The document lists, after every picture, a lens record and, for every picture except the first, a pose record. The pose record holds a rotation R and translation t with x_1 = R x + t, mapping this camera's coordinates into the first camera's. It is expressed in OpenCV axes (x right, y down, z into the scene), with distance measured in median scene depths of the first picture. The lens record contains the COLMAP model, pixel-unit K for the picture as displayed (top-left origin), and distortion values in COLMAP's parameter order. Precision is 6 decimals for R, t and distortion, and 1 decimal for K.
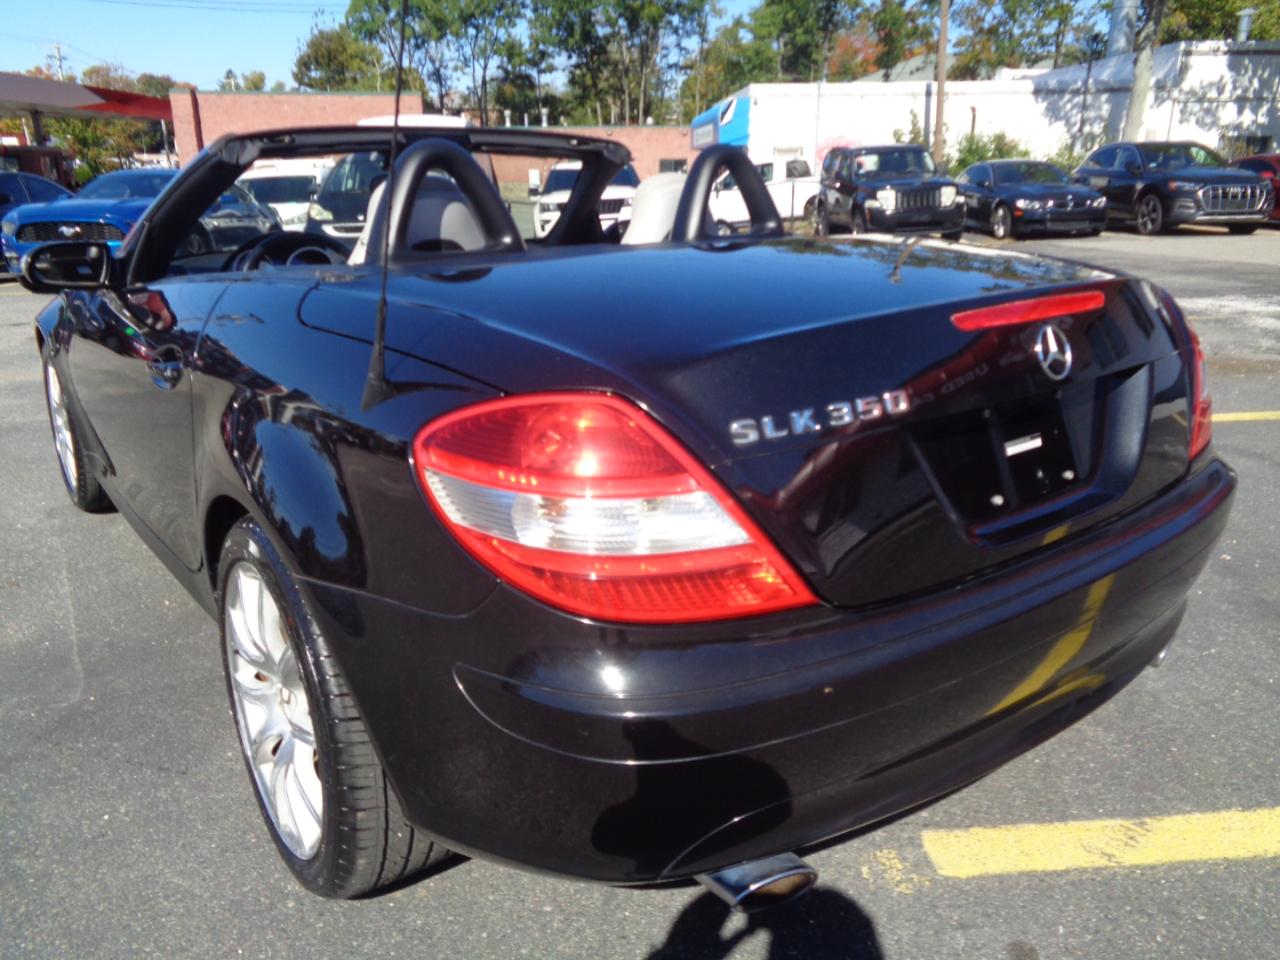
lens RADIAL K [[950.9, 0, 647.4], [0, 950.9, 475.7], [0, 0, 1]] dist [0.029064, -0.011231]
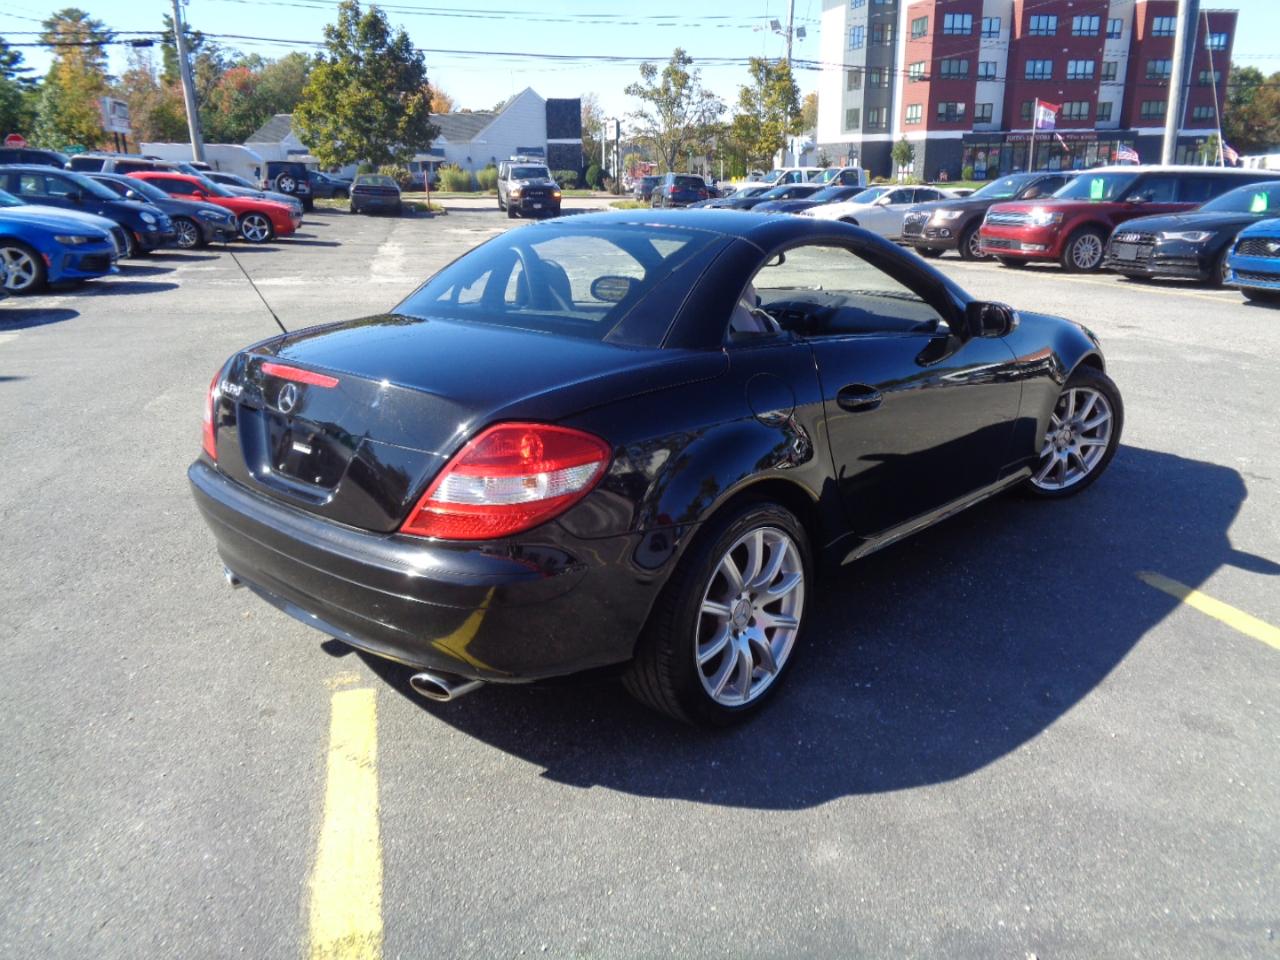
lens RADIAL K [[966.3, 0, 638.2], [0, 966.3, 479.5], [0, 0, 1]] dist [0.004795, 0.001638]
pose [[0.173572, 0.297594, -0.938782, 0.894881], [-0.280090, 0.928802, 0.242644, -0.240349], [0.944152, 0.220827, 0.244567, 0.467329]]
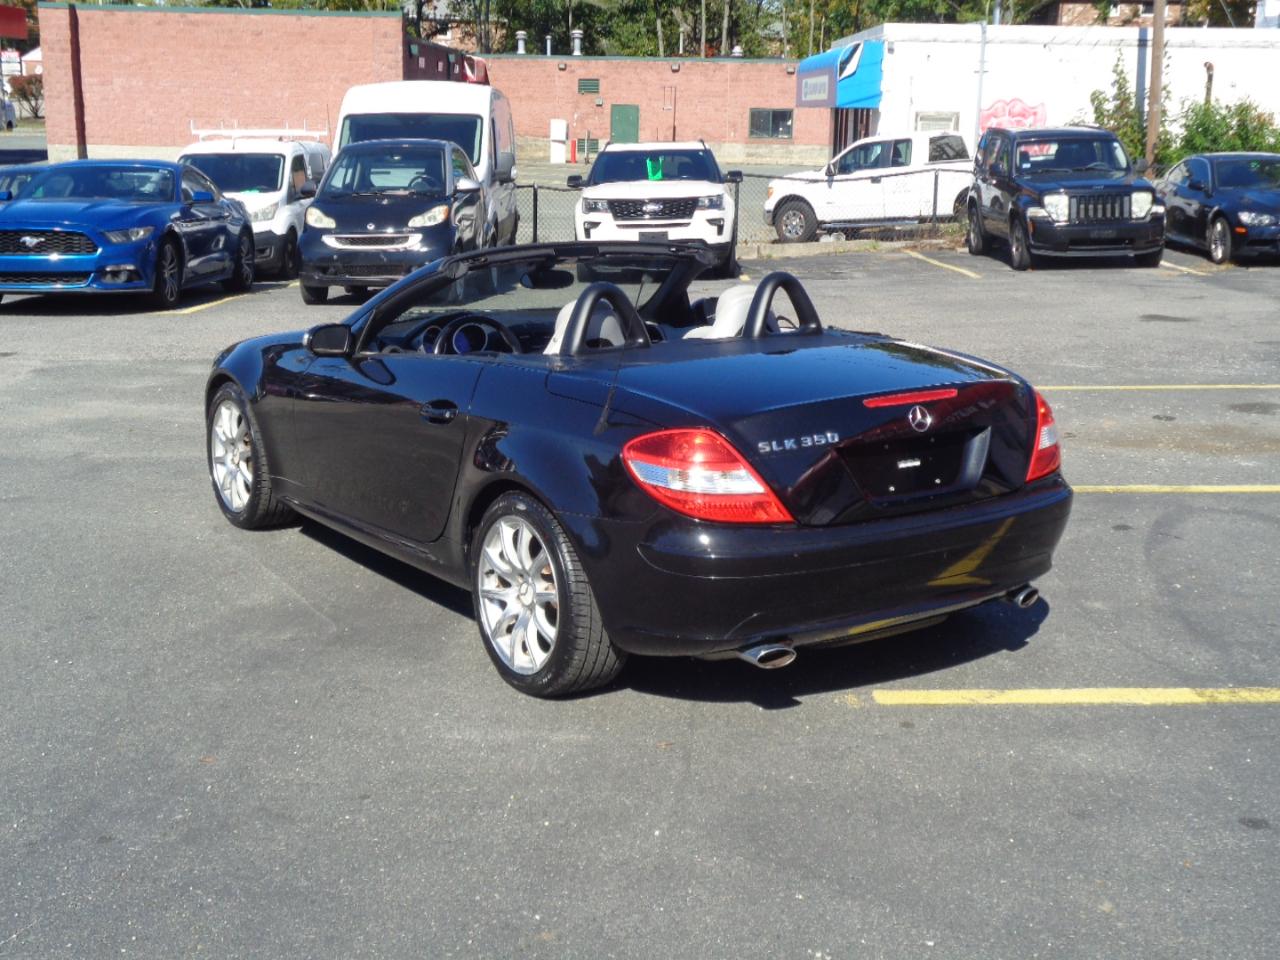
lens RADIAL K [[1595.5, 0, 644.6], [0, 1595.5, 479.7], [0, 0, 1]] dist [0.015931, 0.000000]
pose [[0.998360, 0.032886, -0.046858, -0.002535], [-0.036479, 0.996285, -0.078007, 0.115253], [0.044119, 0.079588, 0.995851, -0.963223]]
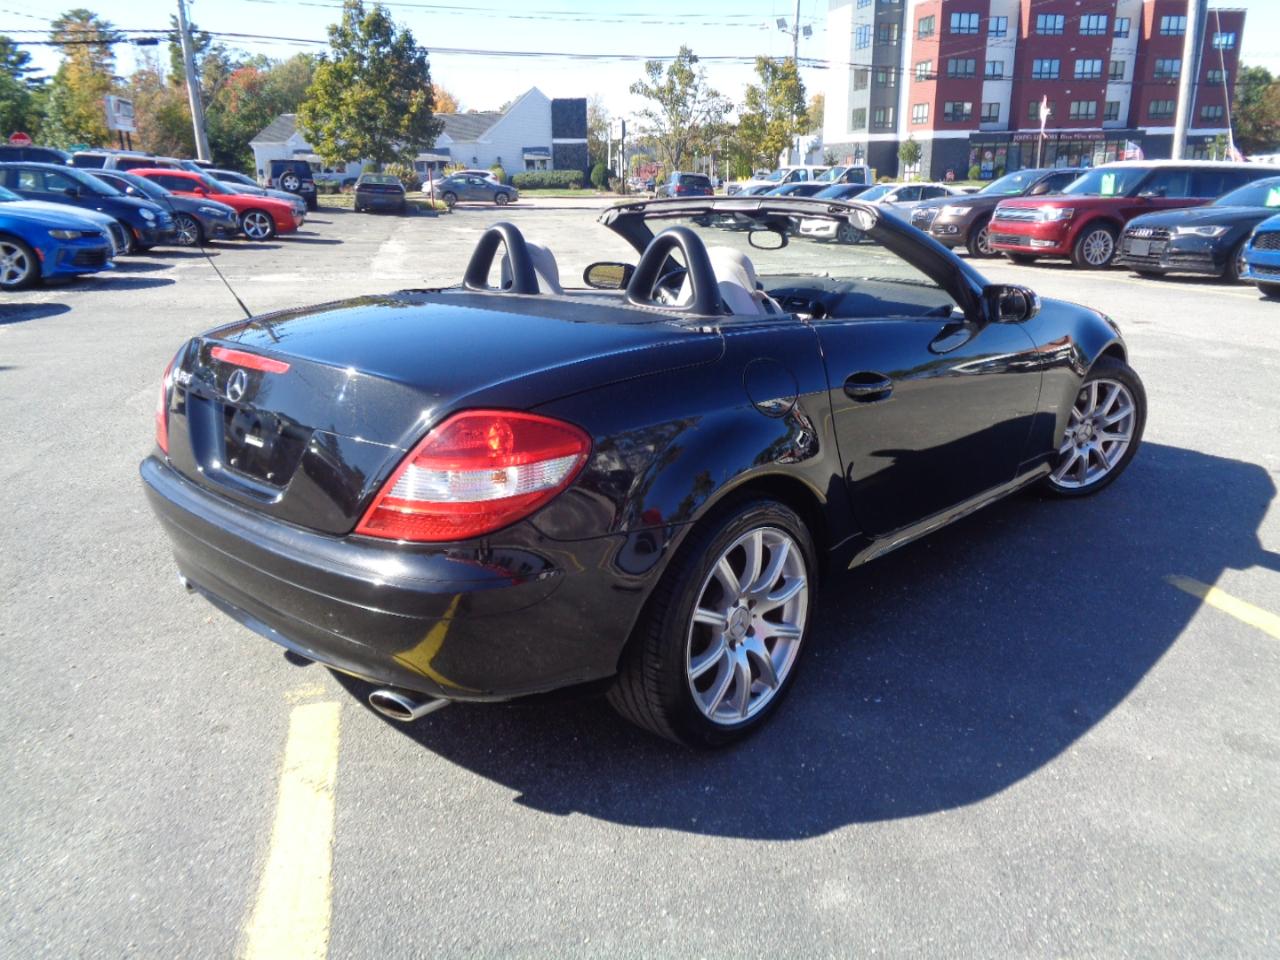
lens RADIAL K [[963.6, 0, 639.1], [0, 963.6, 480.5], [0, 0, 1]] dist [0.008976, -0.004632]
pose [[0.168344, 0.298561, -0.939426, 0.831761], [-0.280281, 0.928188, 0.244764, -0.223198], [0.945041, 0.222099, 0.239936, 0.498060]]
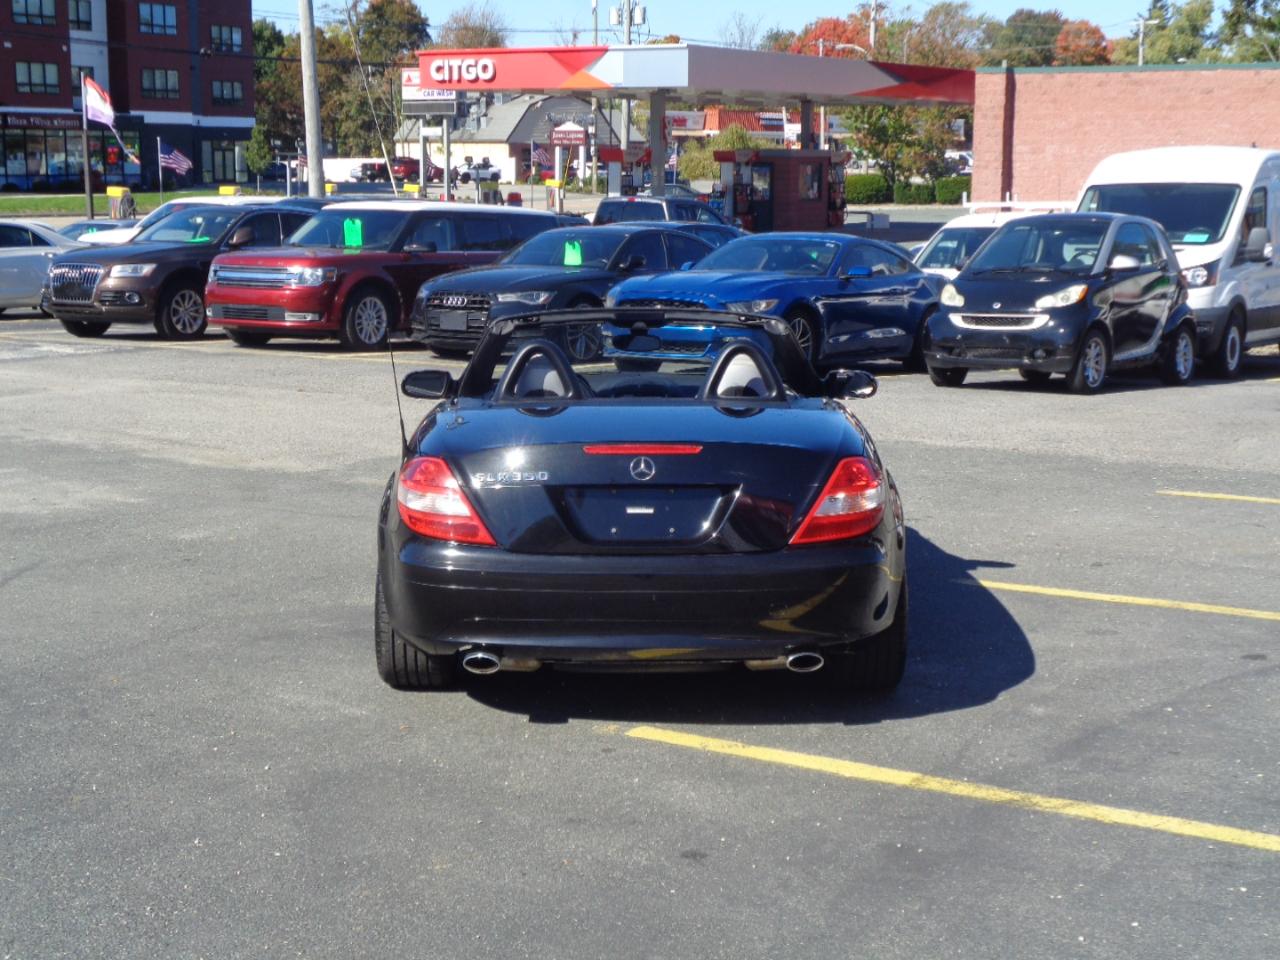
lens RADIAL K [[1918.1, 0, 650.5], [0, 1918.1, 479.6], [0, 0, 1]] dist [0.009984, 0.000000]
pose [[0.795949, 0.106508, -0.595920, 1.219405], [-0.190426, 0.978480, -0.079462, 0.098198], [0.574632, 0.176727, 0.799103, -1.012578]]
